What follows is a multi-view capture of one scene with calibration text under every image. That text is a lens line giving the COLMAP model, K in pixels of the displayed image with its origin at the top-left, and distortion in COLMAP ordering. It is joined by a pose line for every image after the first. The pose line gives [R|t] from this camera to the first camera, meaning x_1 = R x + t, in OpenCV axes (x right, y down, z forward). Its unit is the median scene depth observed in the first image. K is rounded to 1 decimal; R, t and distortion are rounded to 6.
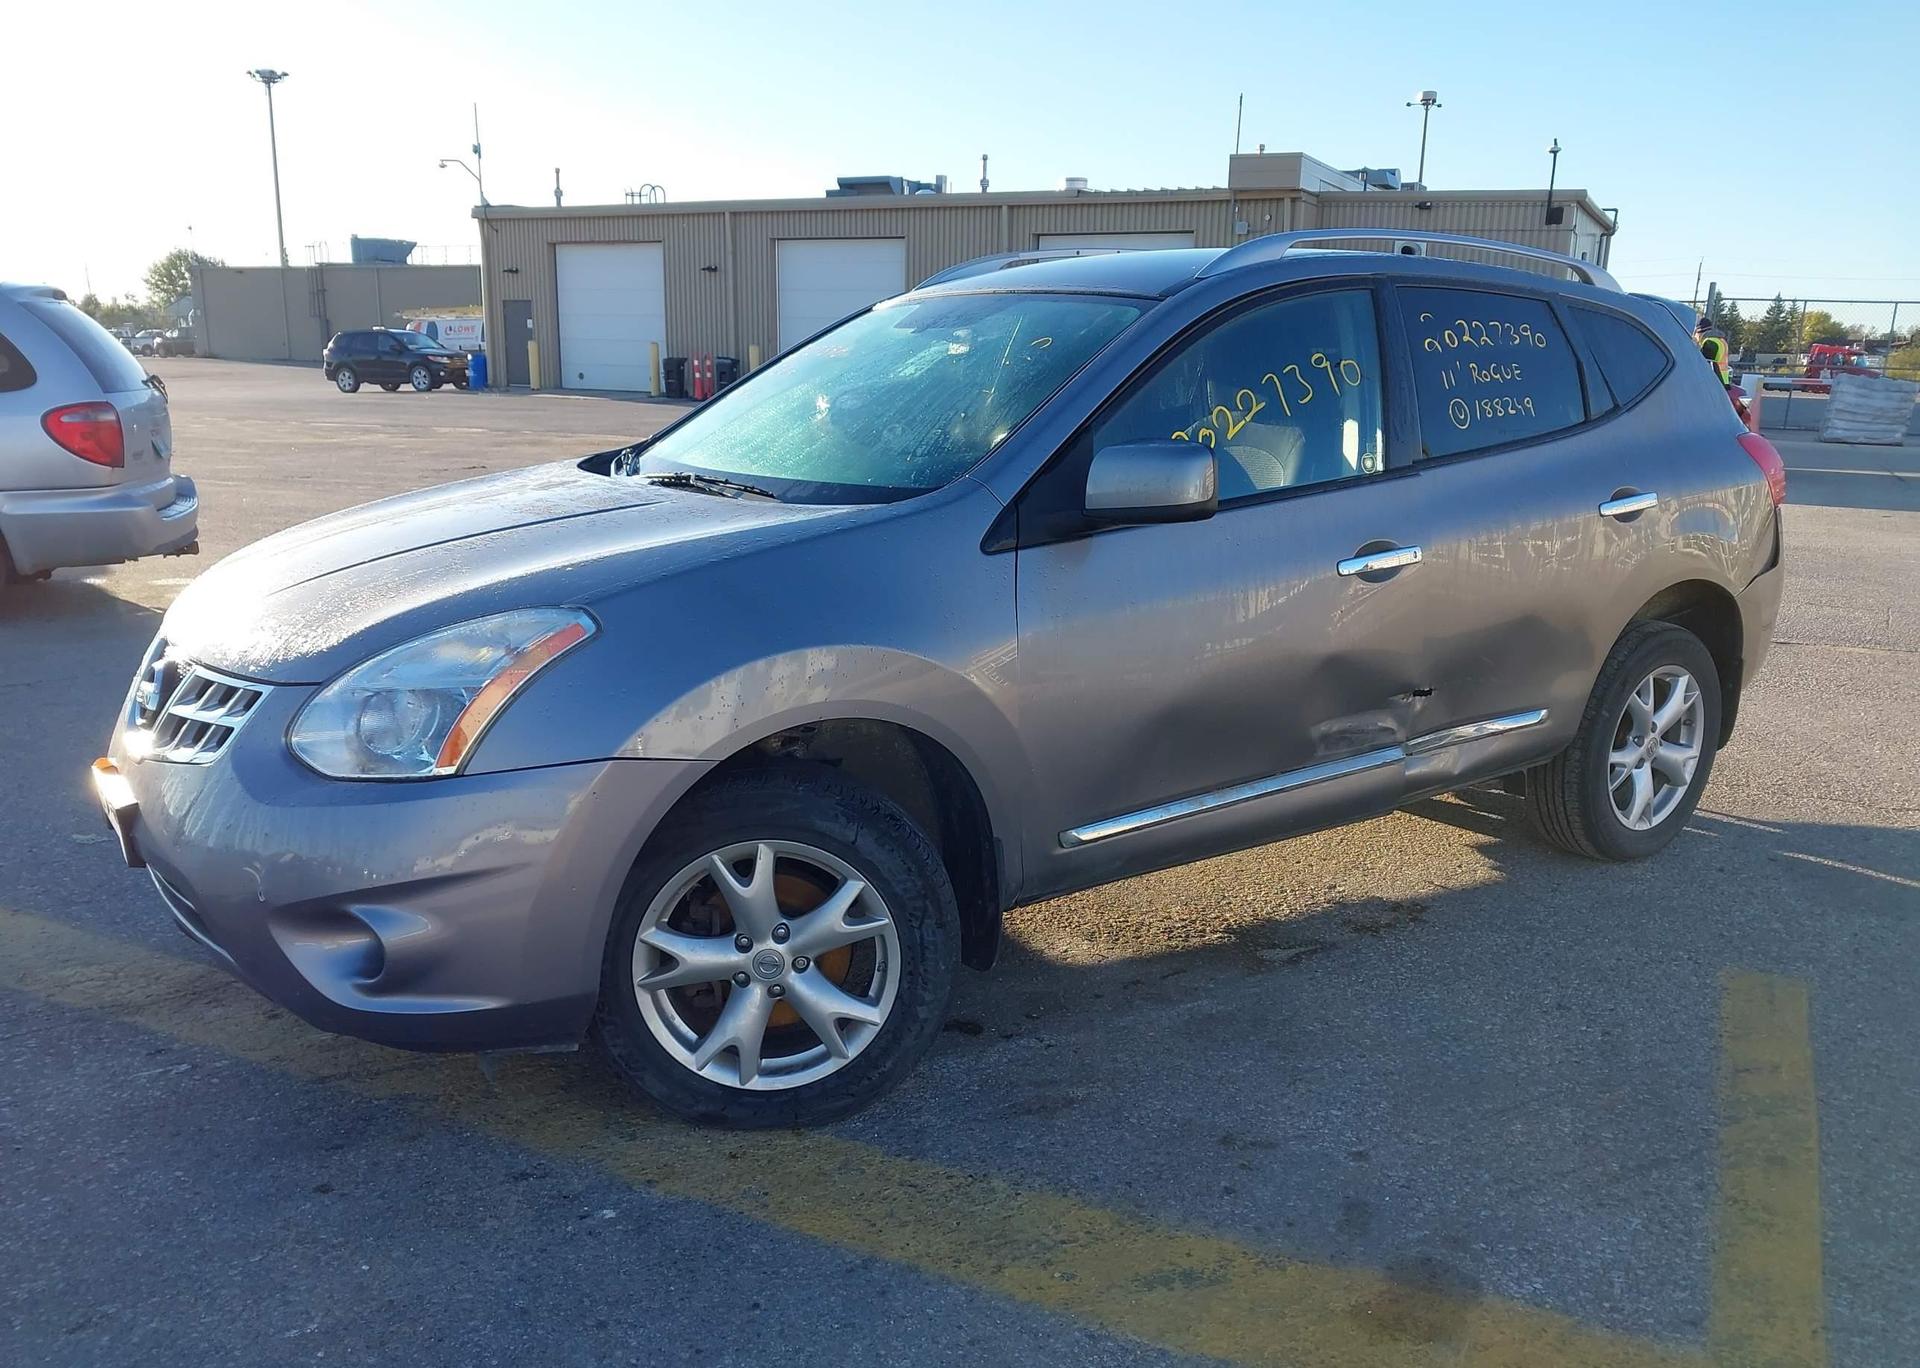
lens RADIAL K [[1524.8, 0, 957.9], [0, 1524.8, 684.8], [0, 0, 1]] dist [0.014484, -0.010425]
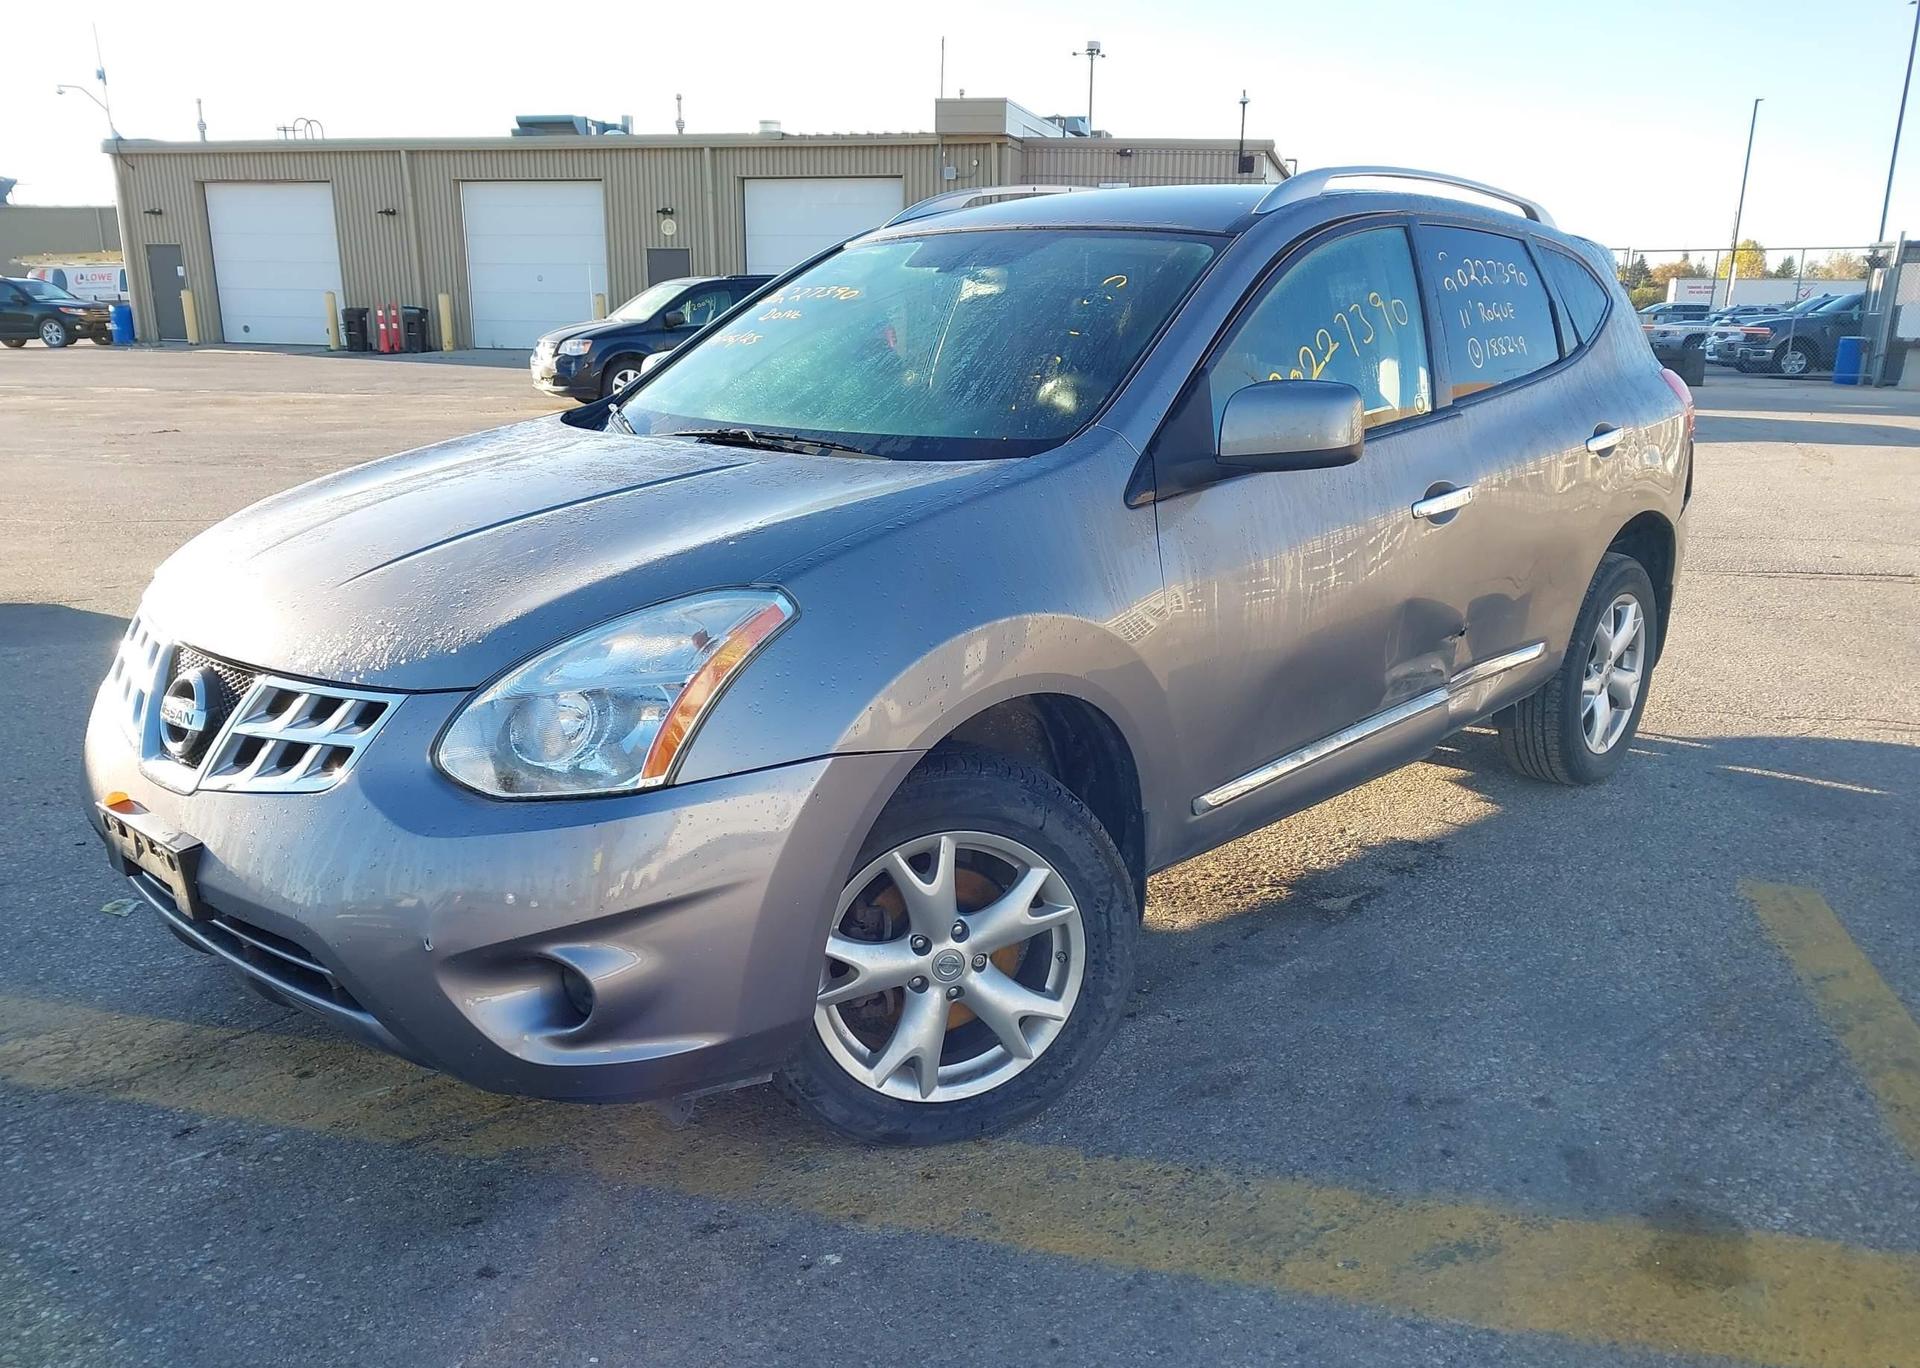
lens RADIAL K [[1524.8, 0, 954.6], [0, 1524.8, 688.6], [0, 0, 1]] dist [0.014484, -0.010425]
pose [[0.978890, -0.056114, 0.196536, -0.246366], [0.049291, 0.998005, 0.039439, -0.015919], [-0.198357, -0.028919, 0.979703, 0.090680]]
